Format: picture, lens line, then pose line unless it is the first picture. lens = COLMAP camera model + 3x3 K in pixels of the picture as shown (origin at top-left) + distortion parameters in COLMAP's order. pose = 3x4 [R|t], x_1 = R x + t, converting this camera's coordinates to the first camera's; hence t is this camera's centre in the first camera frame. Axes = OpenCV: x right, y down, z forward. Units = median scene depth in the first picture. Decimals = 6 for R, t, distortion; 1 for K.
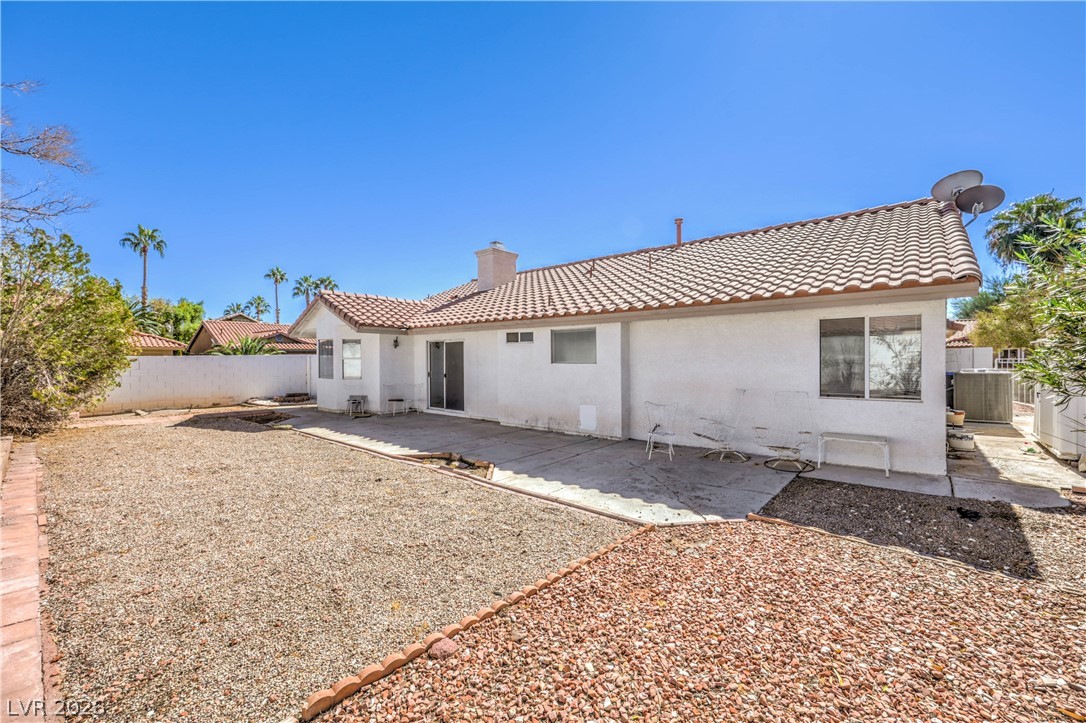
lens RADIAL K [[447.3, 0, 546.6], [0, 447.3, 354.8], [0, 0, 1]] dist [0.000493, -0.000030]
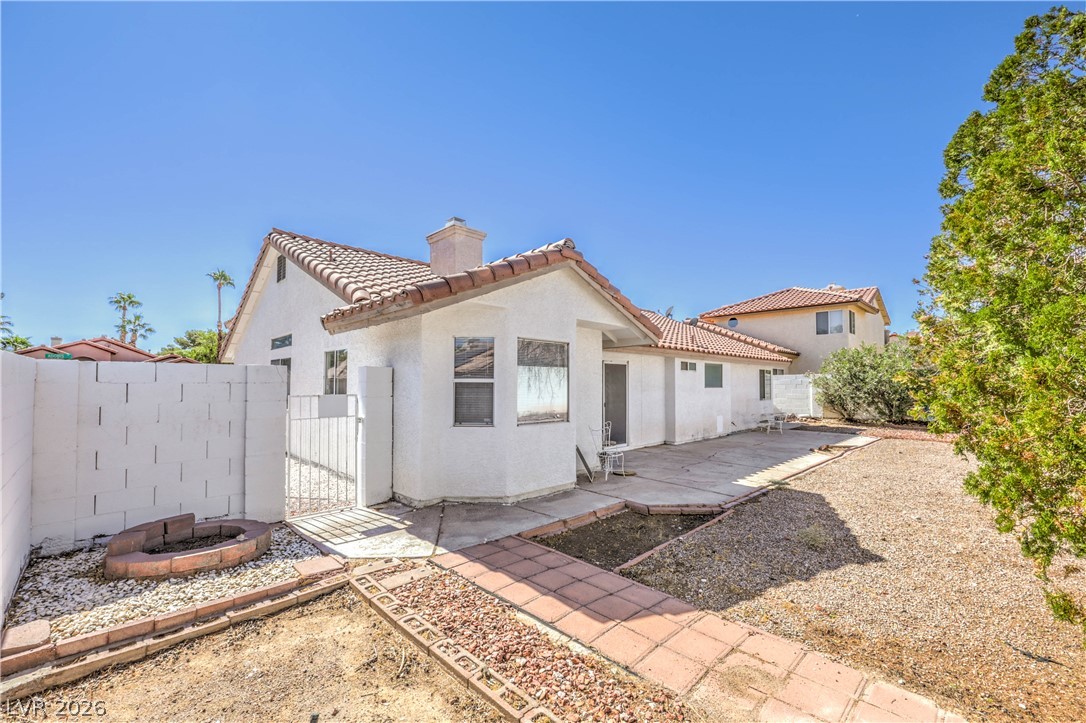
lens RADIAL K [[438.3, 0, 549.4], [0, 438.3, 366.2], [0, 0, 1]] dist [0.000035, 0.000023]
pose [[0.078328, 0.058195, 0.995228, -1.213702], [0.001171, 0.998289, -0.058466, 0.028045], [-0.996927, 0.005745, 0.078126, 1.228831]]
